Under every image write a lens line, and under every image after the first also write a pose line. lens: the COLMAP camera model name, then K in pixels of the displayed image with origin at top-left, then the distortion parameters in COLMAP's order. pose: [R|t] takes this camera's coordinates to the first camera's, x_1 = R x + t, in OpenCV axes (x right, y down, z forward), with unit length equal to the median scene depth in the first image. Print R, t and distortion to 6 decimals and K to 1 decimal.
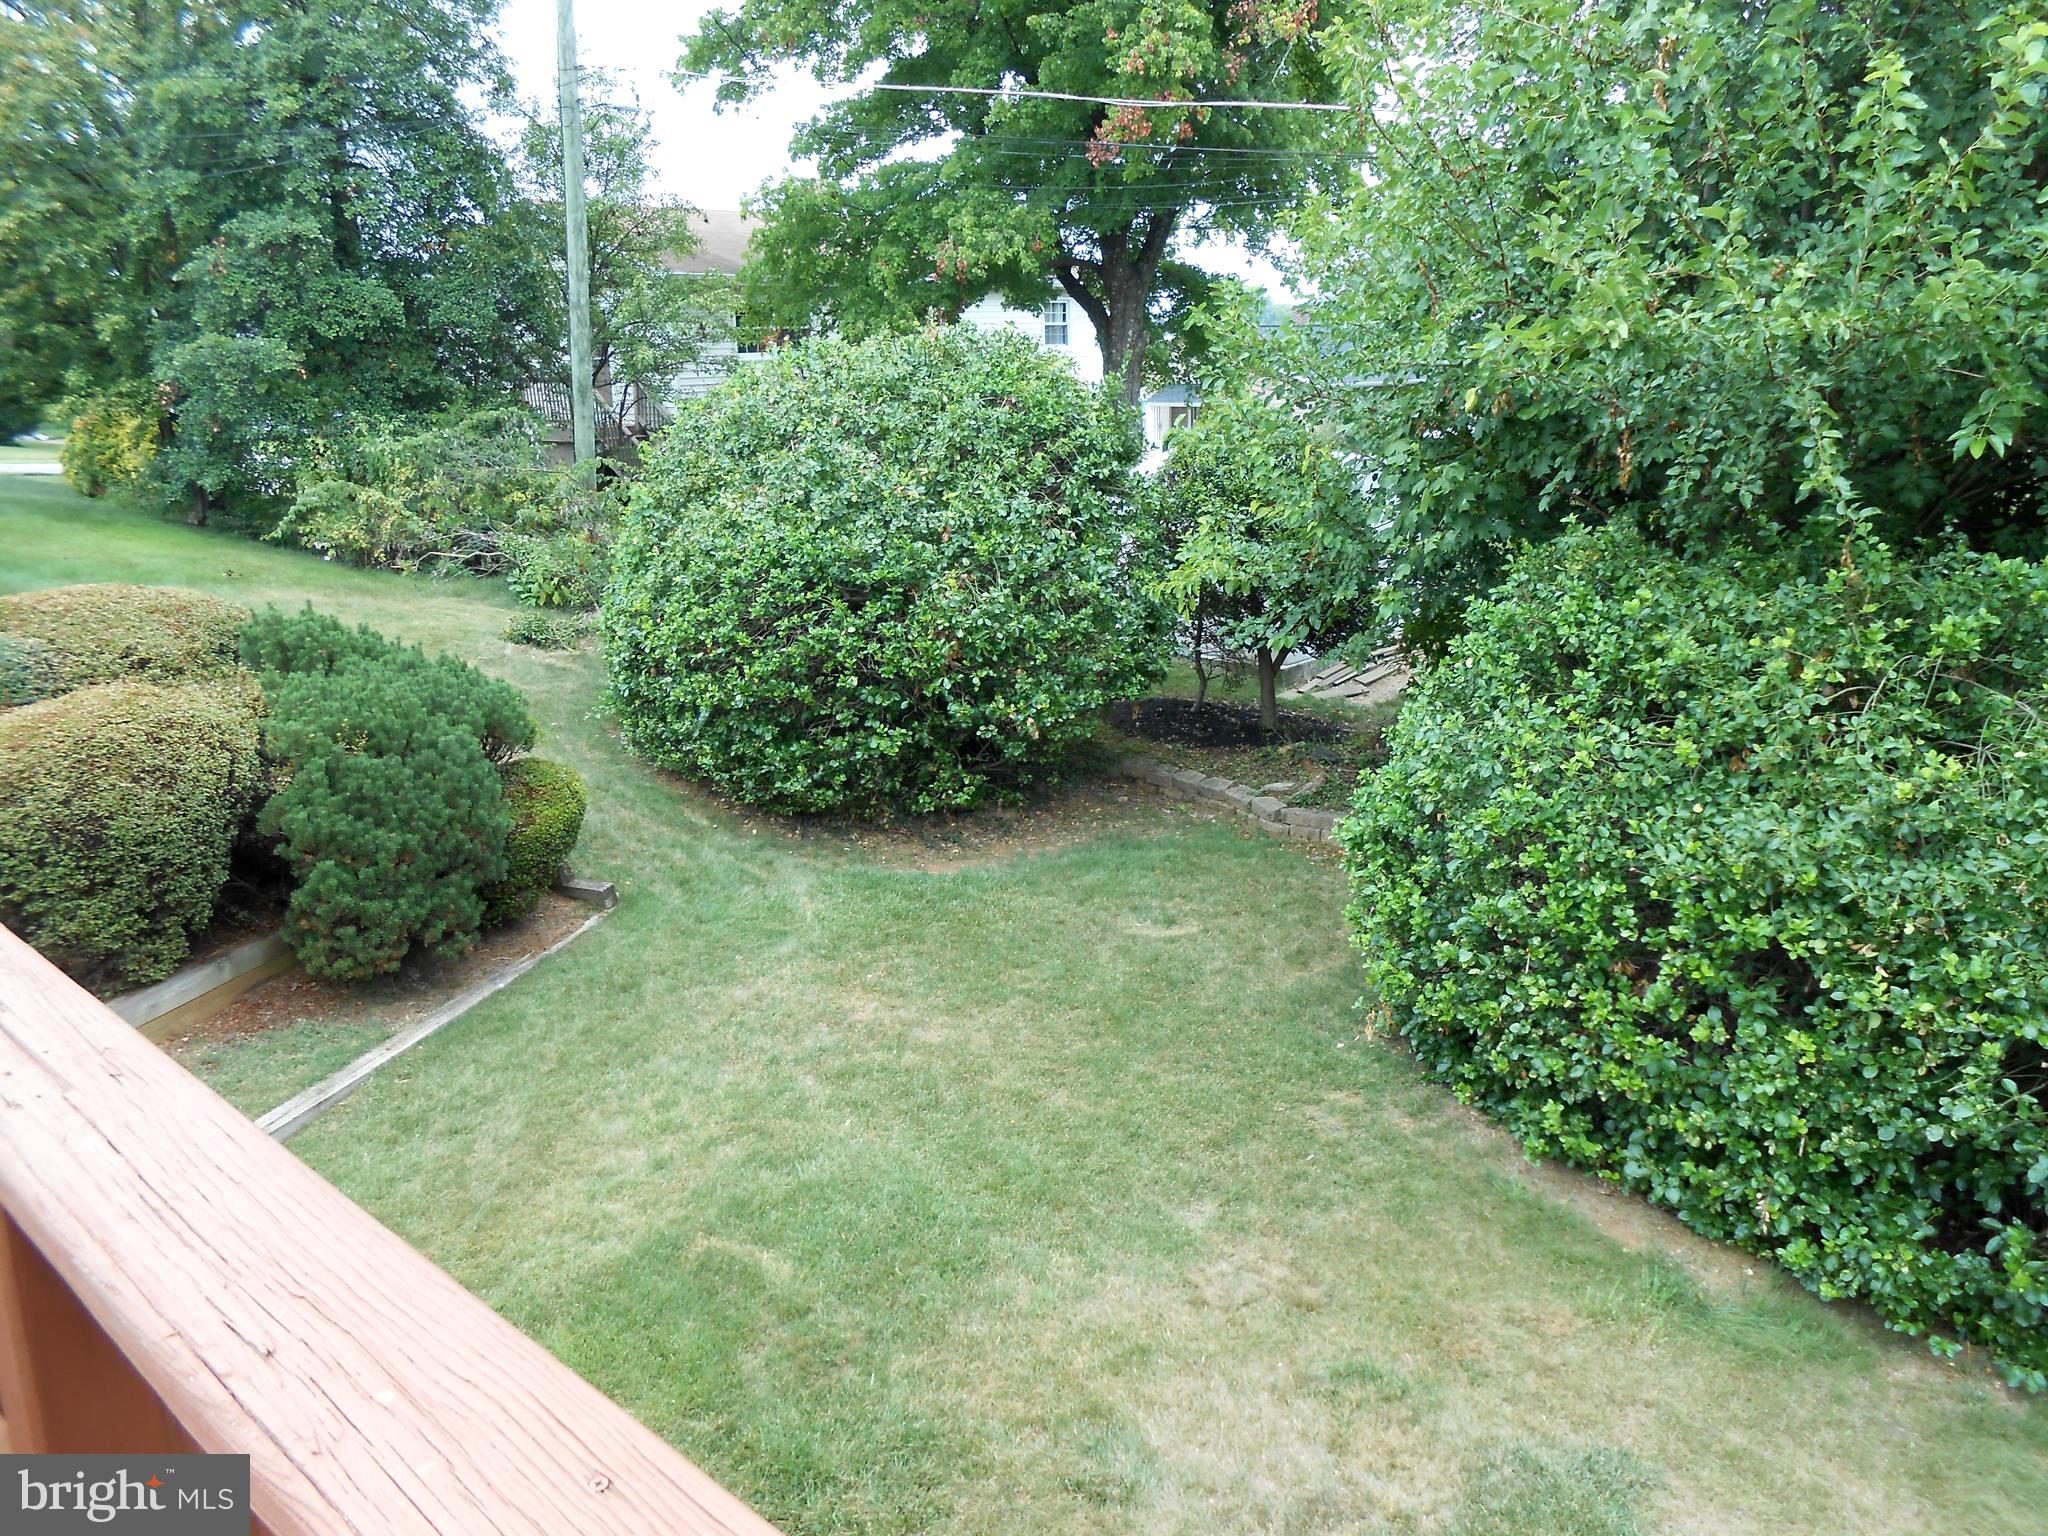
lens RADIAL K [[1578.8, 0, 1039.6], [0, 1578.8, 771.1], [0, 0, 1]] dist [-0.024065, 0.057735]
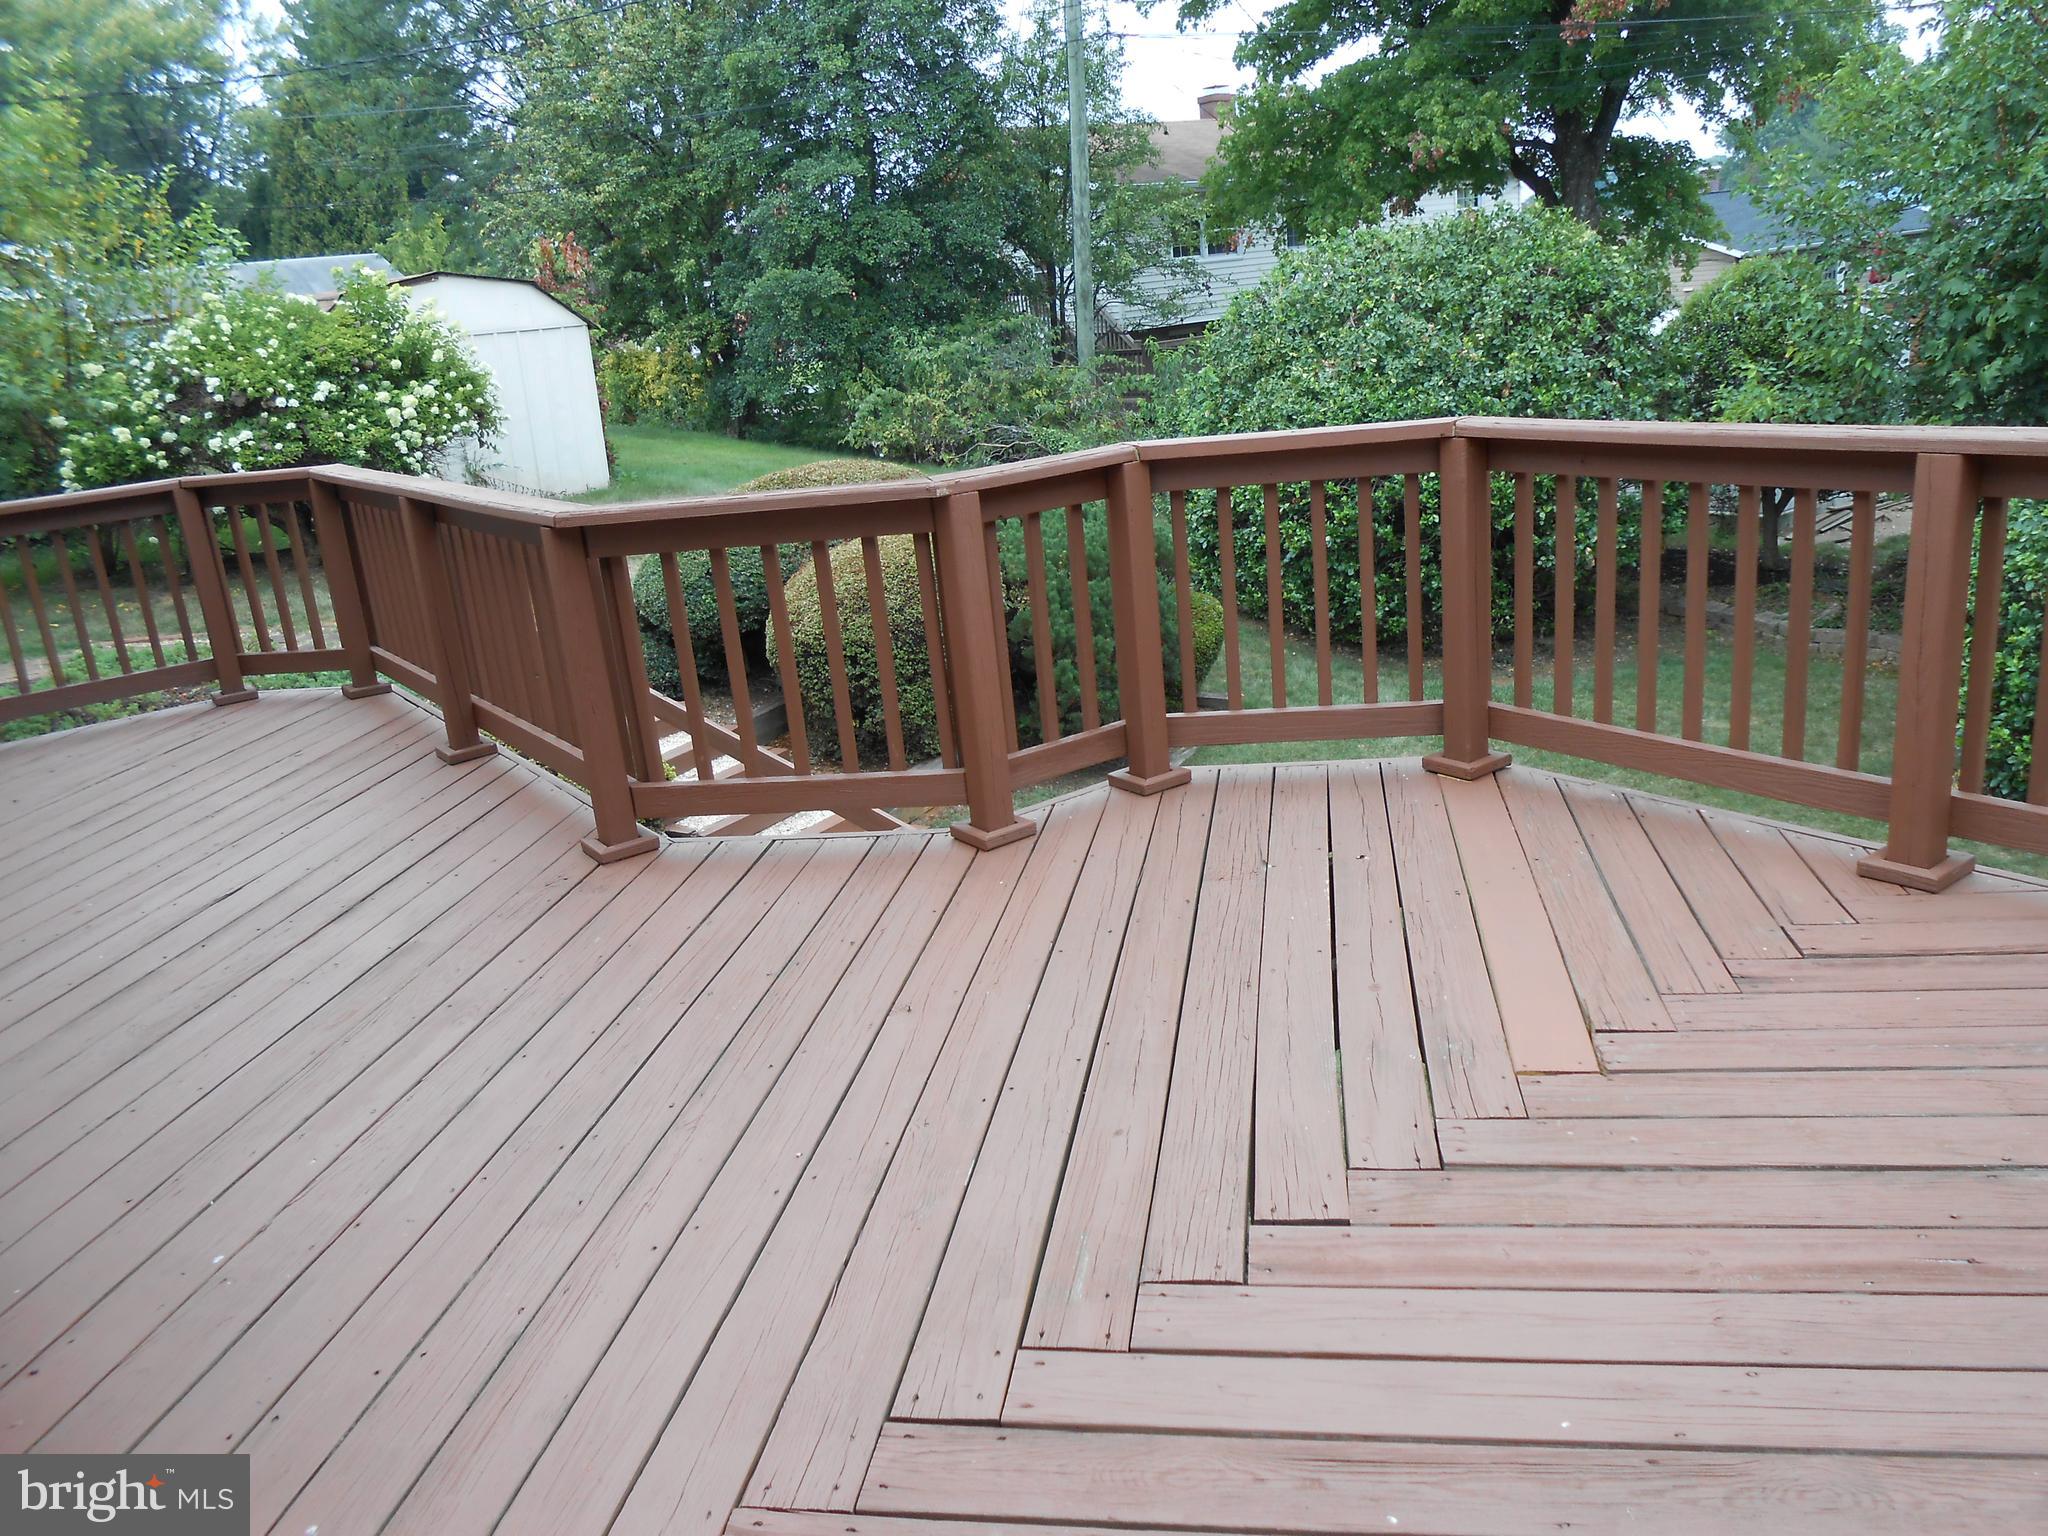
lens RADIAL K [[1578.8, 0, 1024.9], [0, 1578.8, 774.3], [0, 0, 1]] dist [-0.024065, 0.057735]
pose [[0.978183, -0.003392, -0.207718, -0.102372], [0.014919, 0.998432, 0.053951, 0.038219], [0.207210, -0.055873, 0.976700, -0.127464]]
